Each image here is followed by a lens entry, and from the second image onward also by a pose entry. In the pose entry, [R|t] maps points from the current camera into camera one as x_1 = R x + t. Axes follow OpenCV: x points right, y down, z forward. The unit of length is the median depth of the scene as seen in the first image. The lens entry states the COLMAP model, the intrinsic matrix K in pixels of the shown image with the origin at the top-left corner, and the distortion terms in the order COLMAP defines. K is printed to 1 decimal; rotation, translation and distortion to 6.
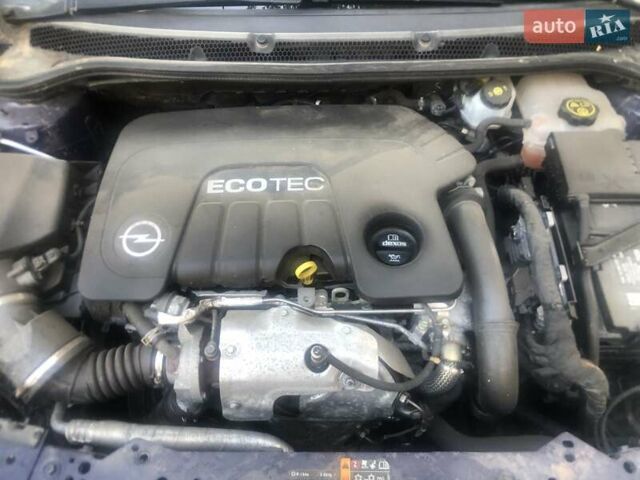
lens RADIAL K [[518.4, 0, 316.7], [0, 518.4, 241.0], [0, 0, 1]] dist [0.024970, -0.011338]
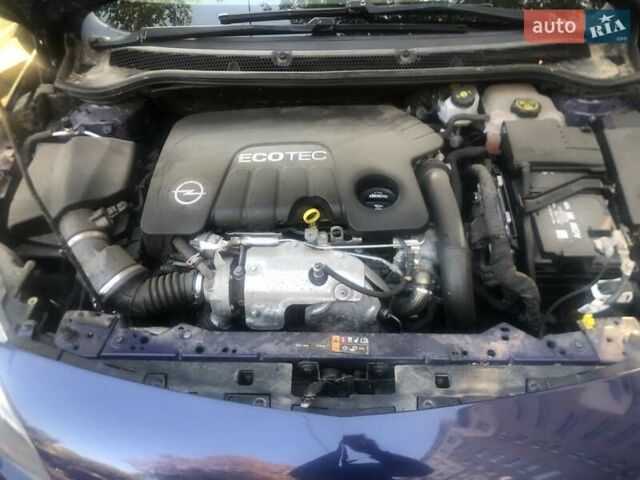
lens RADIAL K [[518.4, 0, 323.0], [0, 518.4, 238.8], [0, 0, 1]] dist [0.024970, -0.011338]
pose [[0.999315, 0.004643, -0.036705, 0.056577], [-0.009174, 0.992205, -0.124280, 0.273838], [0.035842, 0.124532, 0.991568, -0.293348]]
